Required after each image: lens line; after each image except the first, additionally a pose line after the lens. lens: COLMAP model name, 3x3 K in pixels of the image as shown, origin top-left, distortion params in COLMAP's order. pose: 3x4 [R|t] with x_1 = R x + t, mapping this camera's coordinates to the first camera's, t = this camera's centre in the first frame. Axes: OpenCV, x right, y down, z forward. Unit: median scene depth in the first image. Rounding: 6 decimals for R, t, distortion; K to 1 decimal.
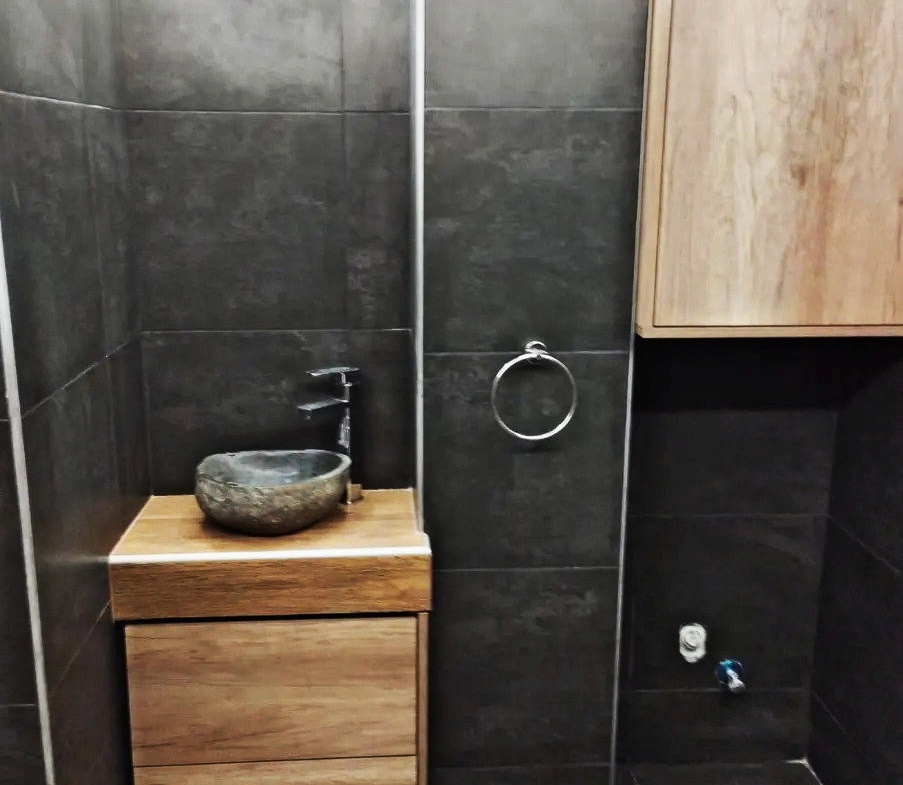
lens RADIAL K [[1009.0, 0, 447.4], [0, 1009.0, 396.8], [0, 0, 1]] dist [0.062853, 0.000000]
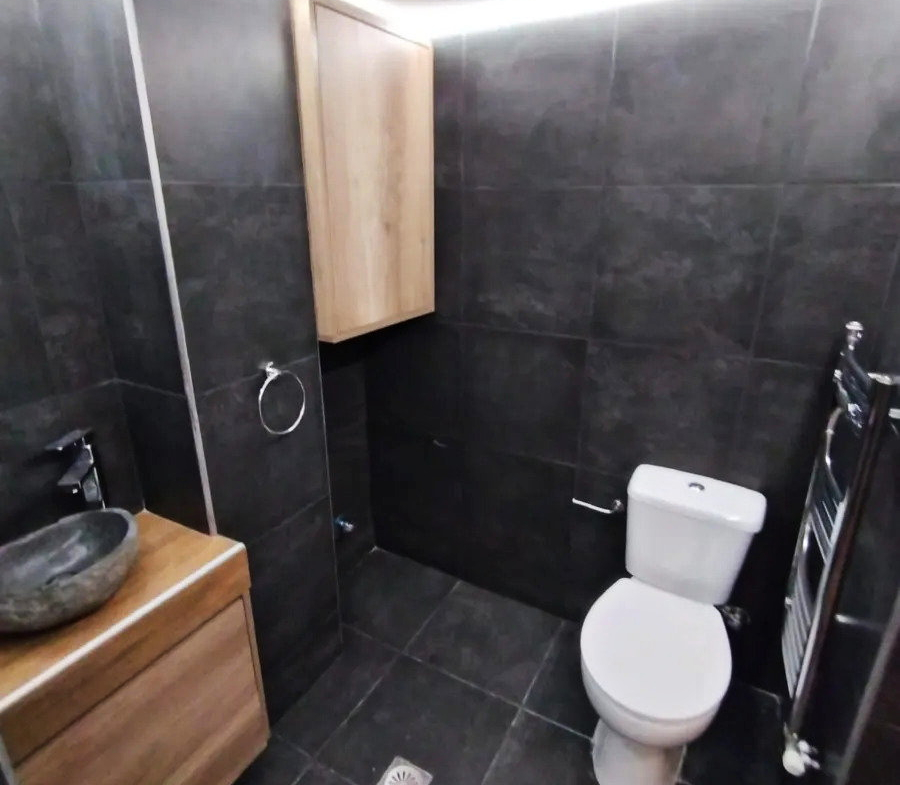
lens RADIAL K [[555.2, 0, 455.3], [0, 555.2, 392.6], [0, 0, 1]] dist [0.005249, -0.000080]
pose [[0.532079, -0.286987, 0.796575, -0.375540], [0.196971, 0.956948, 0.213197, -0.124740], [-0.823465, 0.043465, 0.565700, 0.386158]]
